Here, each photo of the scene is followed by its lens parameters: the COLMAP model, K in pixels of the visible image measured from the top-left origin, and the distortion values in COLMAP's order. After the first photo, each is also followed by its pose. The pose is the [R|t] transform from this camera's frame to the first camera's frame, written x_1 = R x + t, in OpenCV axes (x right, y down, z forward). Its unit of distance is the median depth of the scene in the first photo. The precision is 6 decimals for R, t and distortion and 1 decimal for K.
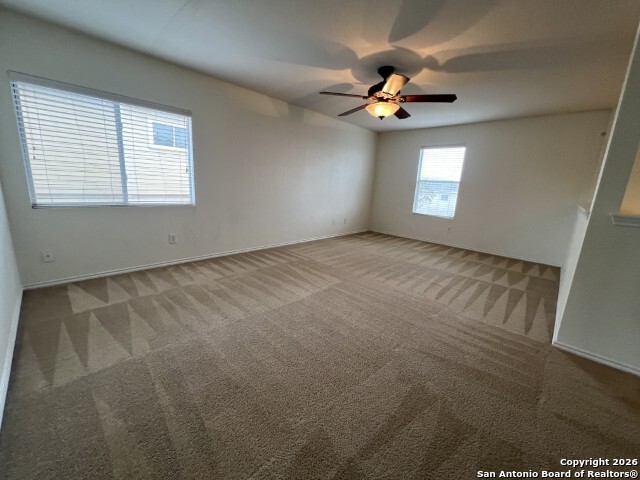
lens RADIAL K [[260.7, 0, 320.0], [0, 260.7, 240.0], [0, 0, 1]] dist [0.000896, 0.000106]
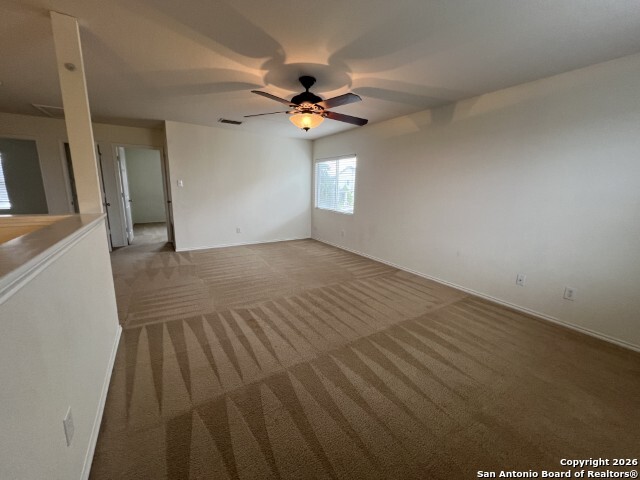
lens RADIAL K [[260.7, 0, 320.0], [0, 260.7, 240.0], [0, 0, 1]] dist [0.000896, 0.000106]
pose [[-0.242054, 0.127647, -0.961830, 1.204131], [-0.243103, 0.951709, 0.187484, -0.268170], [0.939314, 0.279205, -0.199333, 1.350871]]
